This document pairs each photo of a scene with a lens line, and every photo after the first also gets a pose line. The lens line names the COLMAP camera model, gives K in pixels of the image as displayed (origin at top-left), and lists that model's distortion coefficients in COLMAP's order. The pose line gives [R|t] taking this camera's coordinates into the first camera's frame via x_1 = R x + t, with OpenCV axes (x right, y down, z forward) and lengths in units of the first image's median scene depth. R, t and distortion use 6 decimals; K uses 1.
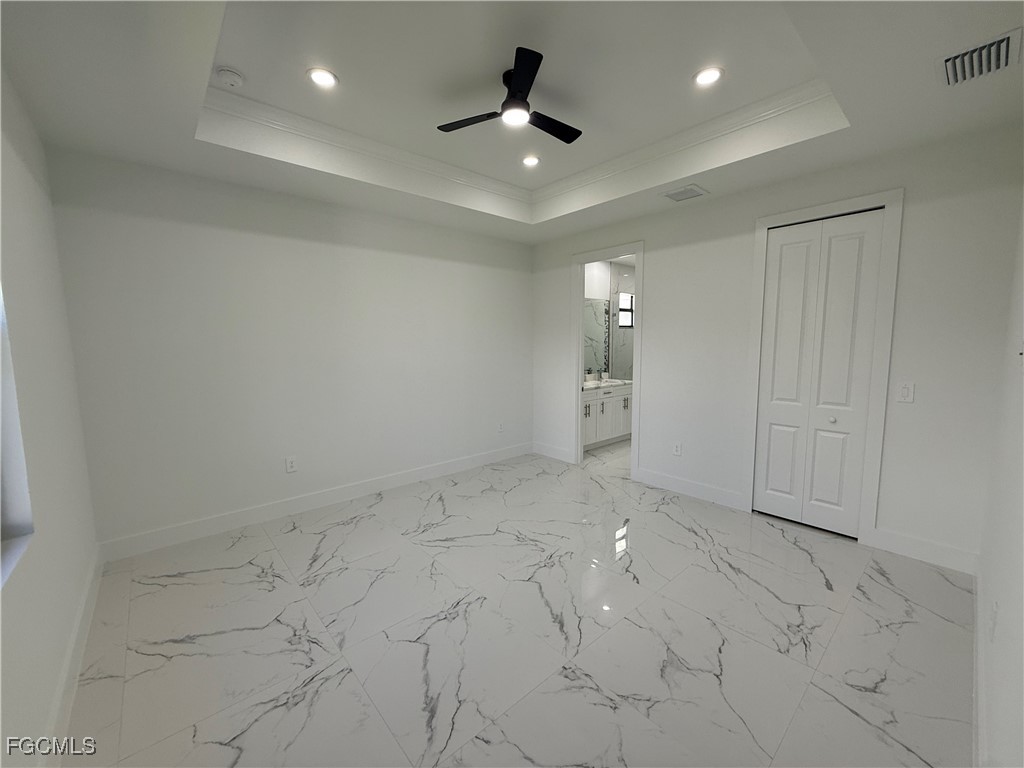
lens RADIAL K [[407.3, 0, 516.5], [0, 407.3, 383.8], [0, 0, 1]] dist [-0.000177, -0.000139]
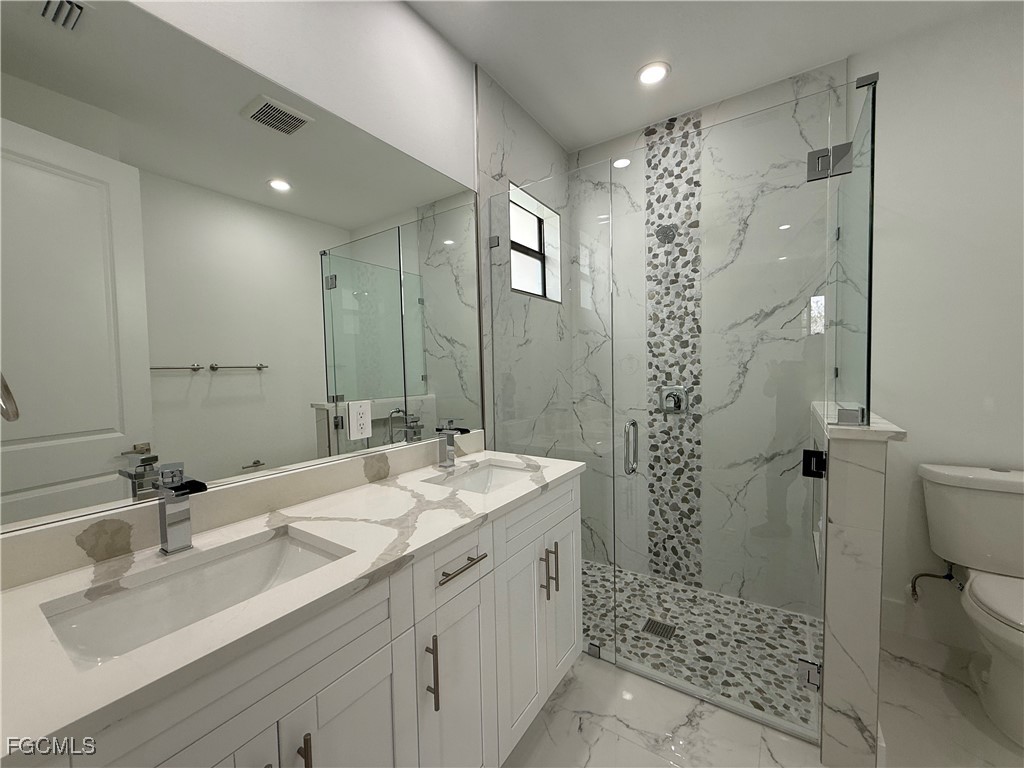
lens RADIAL K [[407.3, 0, 512.3], [0, 407.3, 387.5], [0, 0, 1]] dist [-0.000177, -0.000139]
pose [[0.969818, -0.019977, 0.243011, 0.166643], [0.034451, 0.997866, -0.055458, -0.038628], [-0.241385, 0.062156, 0.968437, 0.668691]]
